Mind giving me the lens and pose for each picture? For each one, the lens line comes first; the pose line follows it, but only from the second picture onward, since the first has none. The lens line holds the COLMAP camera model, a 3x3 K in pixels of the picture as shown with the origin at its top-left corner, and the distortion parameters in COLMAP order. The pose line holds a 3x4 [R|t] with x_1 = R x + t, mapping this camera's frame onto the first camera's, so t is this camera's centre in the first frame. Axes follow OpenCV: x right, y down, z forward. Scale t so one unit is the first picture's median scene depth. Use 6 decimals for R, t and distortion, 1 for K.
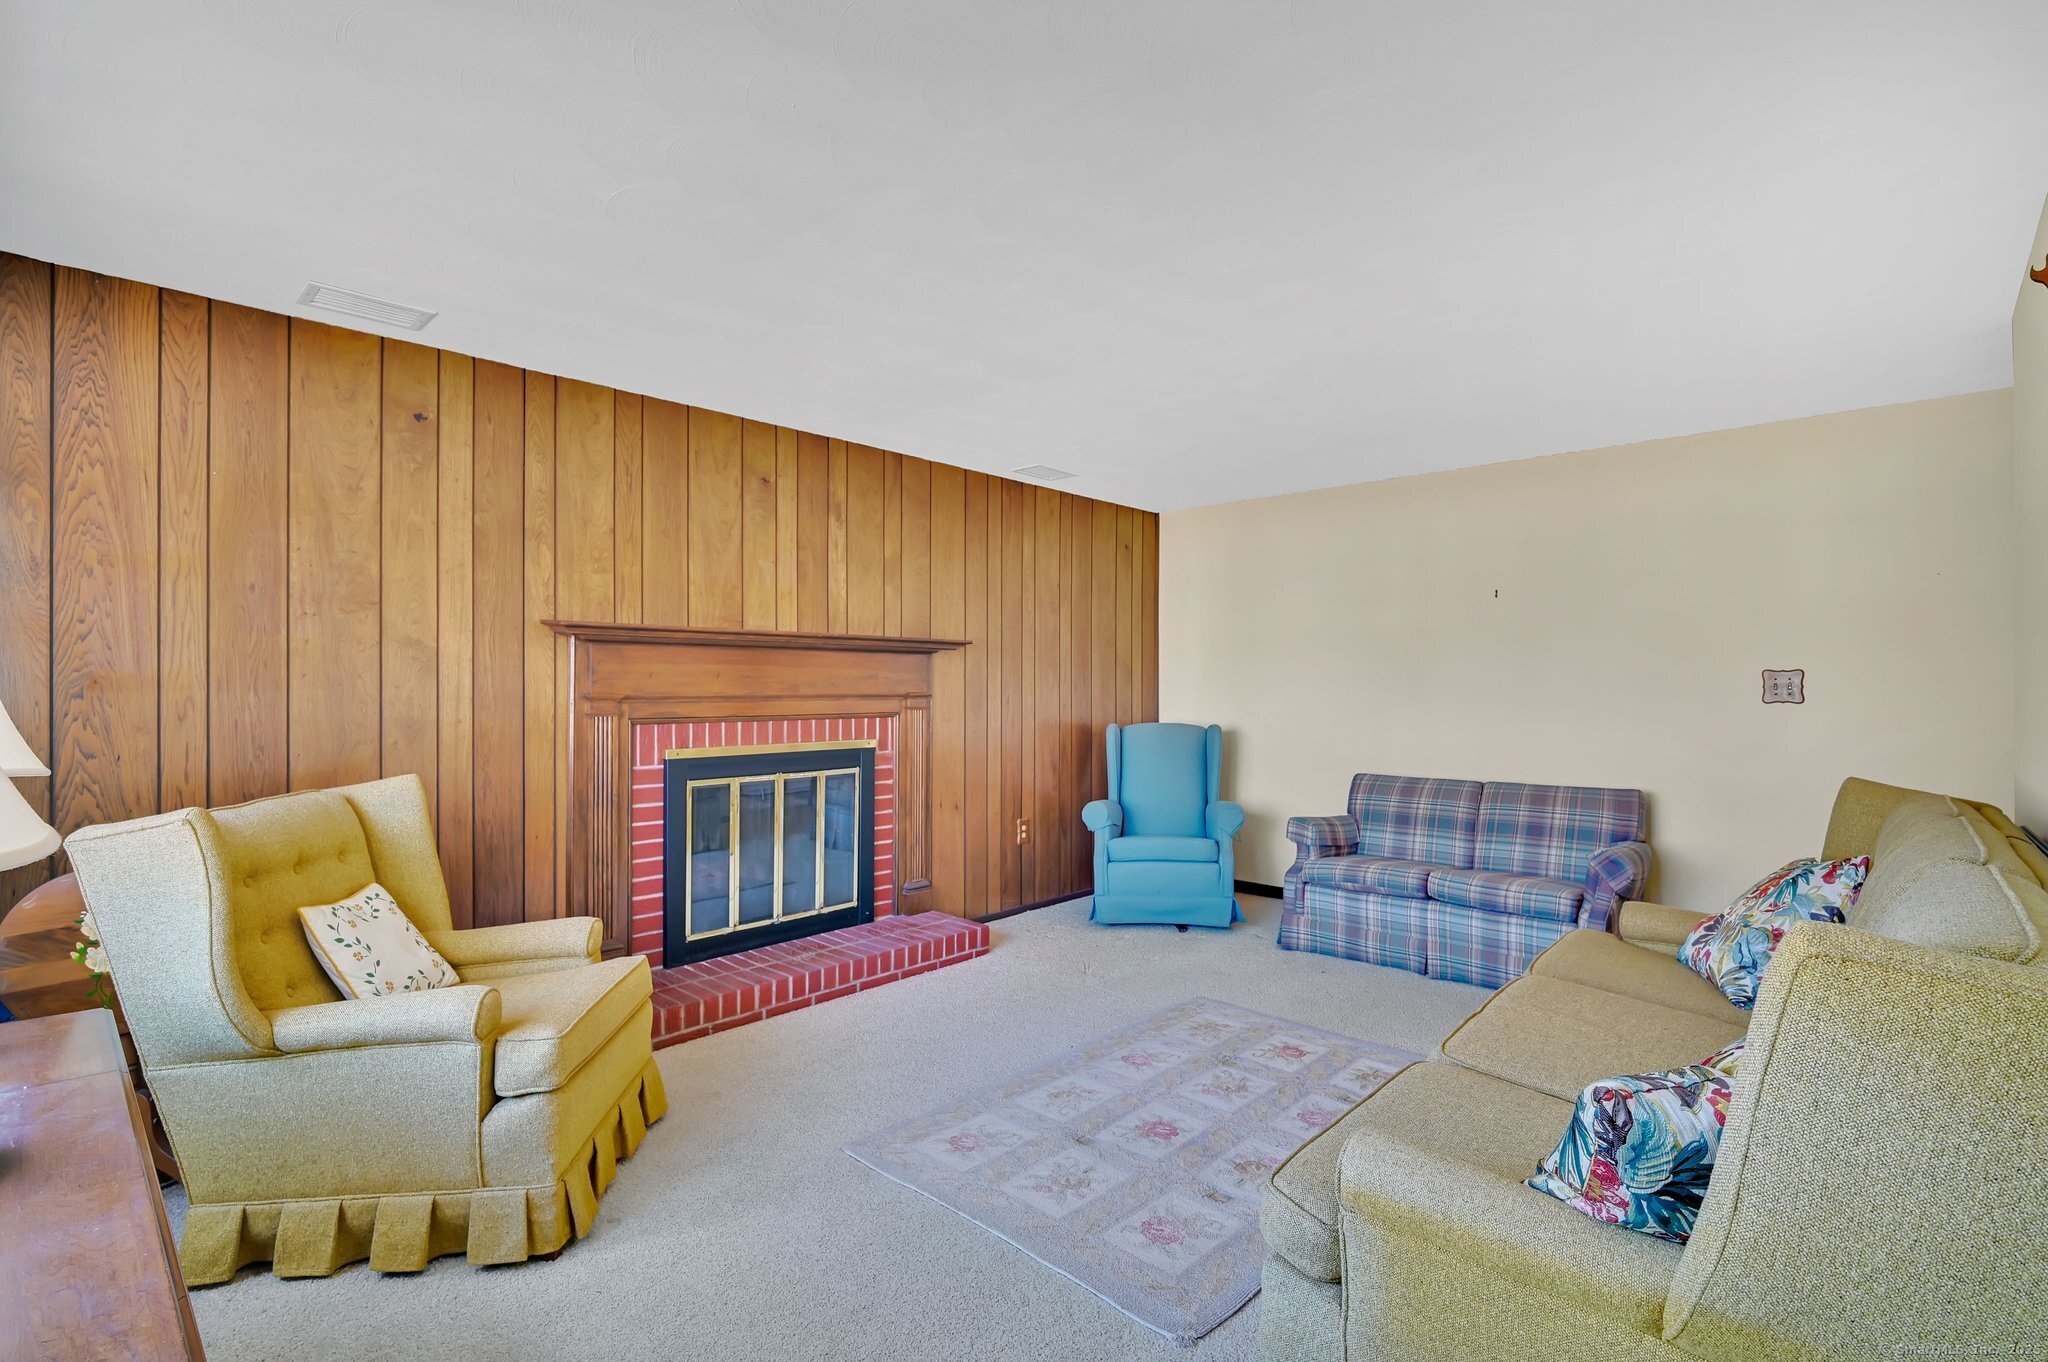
lens RADIAL K [[947.4, 0, 1030.1], [0, 947.4, 685.8], [0, 0, 1]] dist [-0.001453, -0.000497]
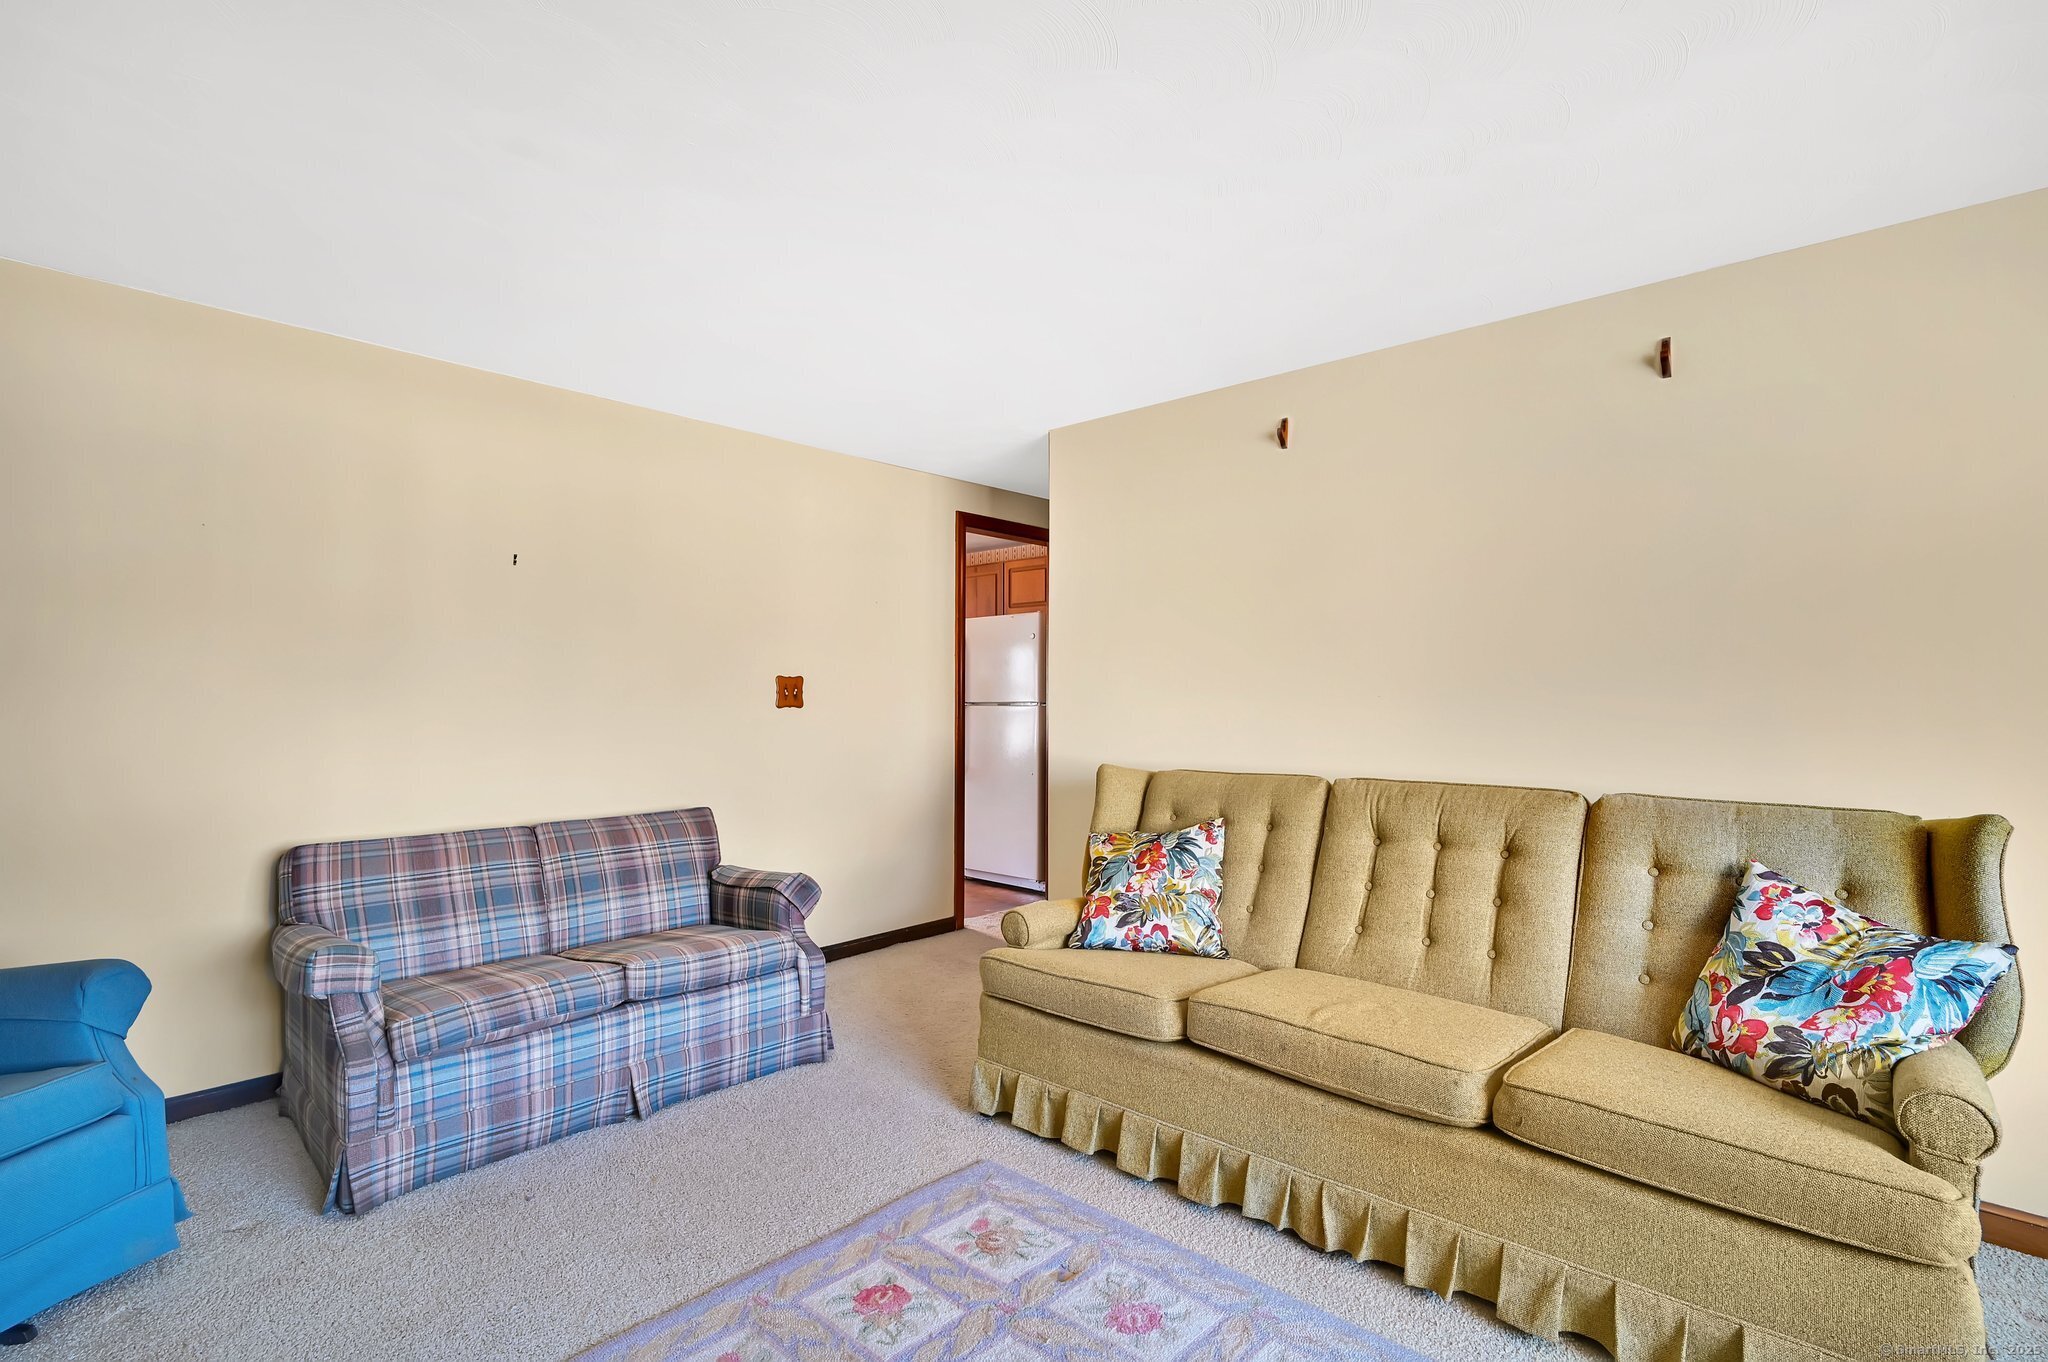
lens RADIAL K [[947.4, 0, 1030.1], [0, 947.4, 685.8], [0, 0, 1]] dist [-0.001453, -0.000497]
pose [[-0.004220, 0.011906, 0.999920, -0.243060], [-0.003933, 0.999921, -0.011922, 0.004919], [-0.999983, -0.003983, -0.004173, 0.677510]]
